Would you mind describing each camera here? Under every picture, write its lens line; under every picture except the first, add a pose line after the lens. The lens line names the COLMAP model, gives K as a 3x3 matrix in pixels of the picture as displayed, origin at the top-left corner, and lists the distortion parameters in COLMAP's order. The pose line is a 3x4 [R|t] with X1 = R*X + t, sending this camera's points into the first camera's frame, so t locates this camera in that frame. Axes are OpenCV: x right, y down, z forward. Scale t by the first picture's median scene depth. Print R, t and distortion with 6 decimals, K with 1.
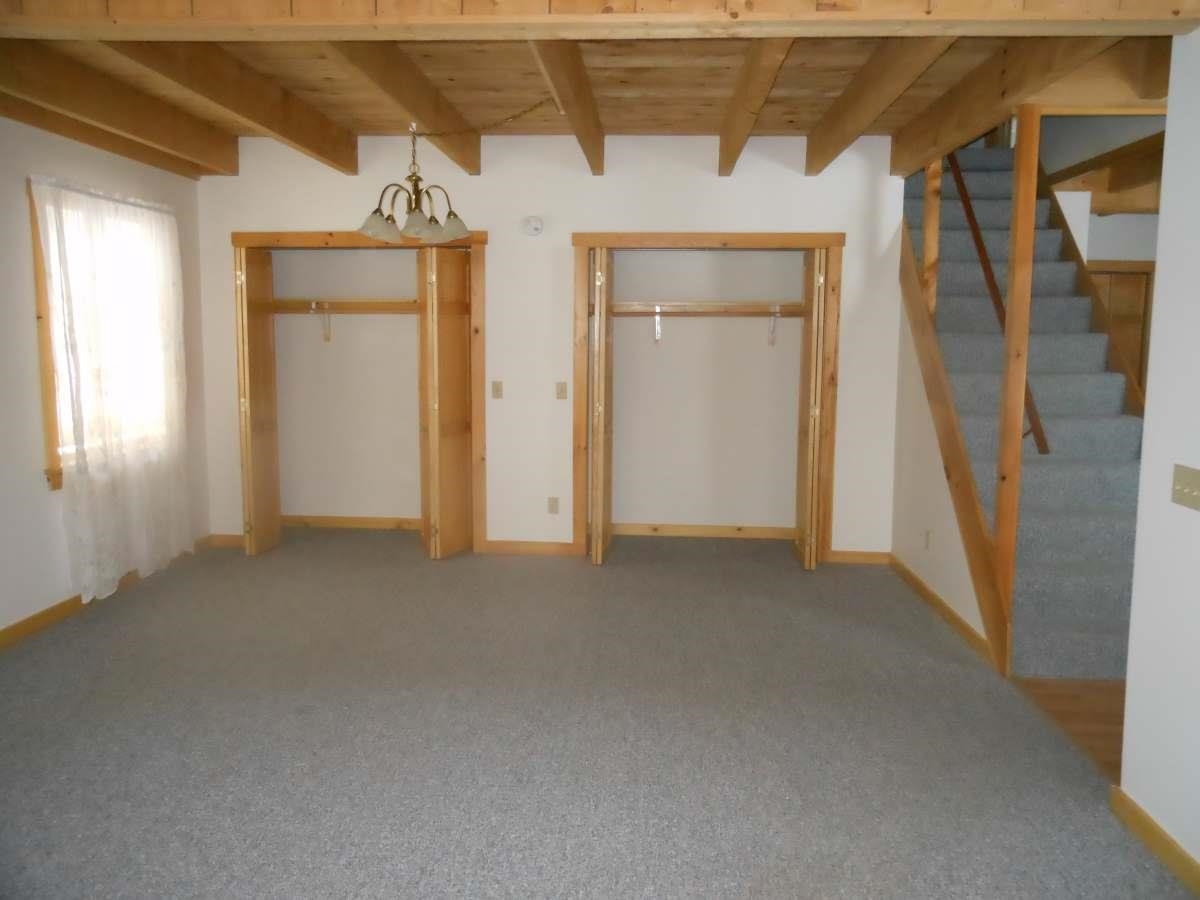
lens RADIAL K [[971.8, 0, 595.9], [0, 971.8, 449.4], [0, 0, 1]] dist [-0.014191, 0.000176]
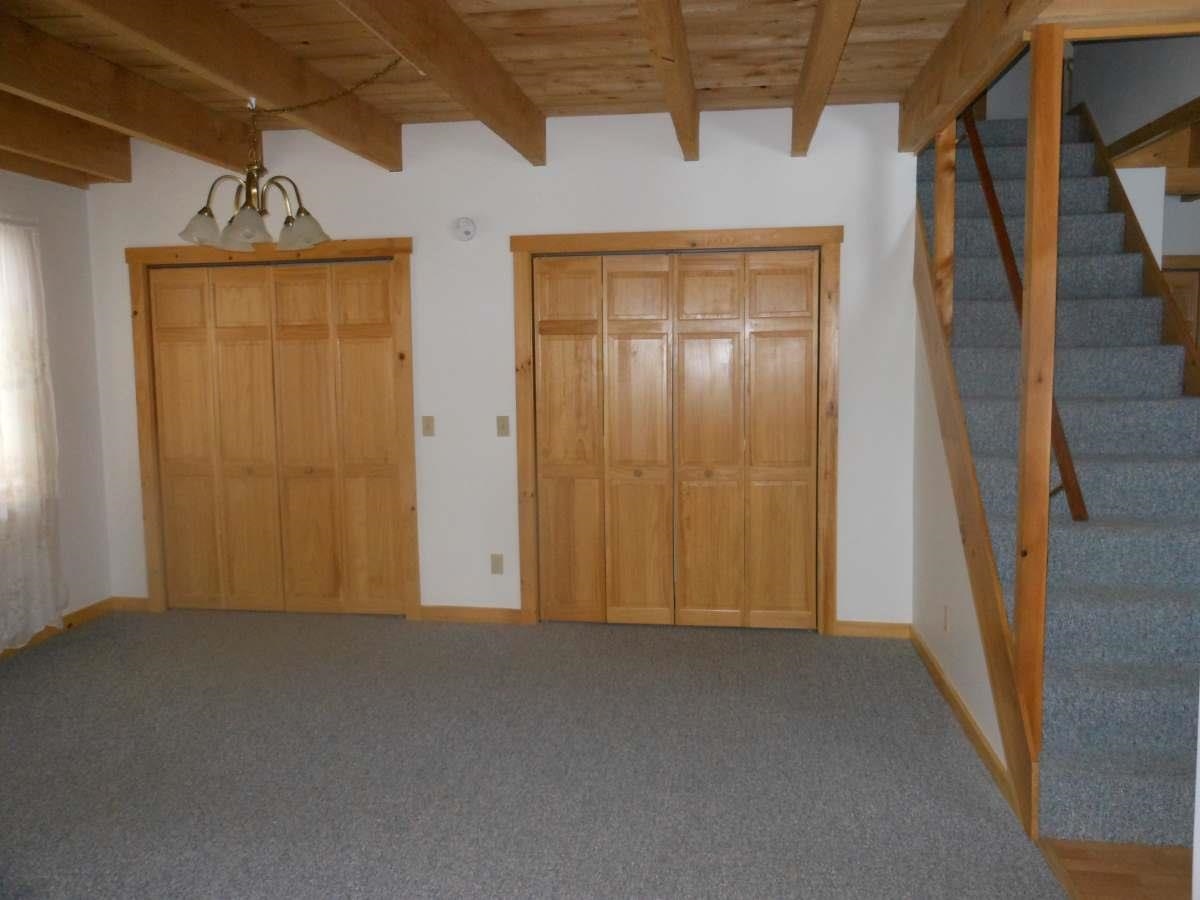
lens RADIAL K [[971.8, 0, 598.4], [0, 971.8, 445.0], [0, 0, 1]] dist [-0.014191, 0.000176]
pose [[0.996258, -0.010698, -0.085767, 0.126031], [0.008618, 0.999661, -0.024580, -0.025233], [0.086001, 0.023749, 0.996012, 0.194834]]
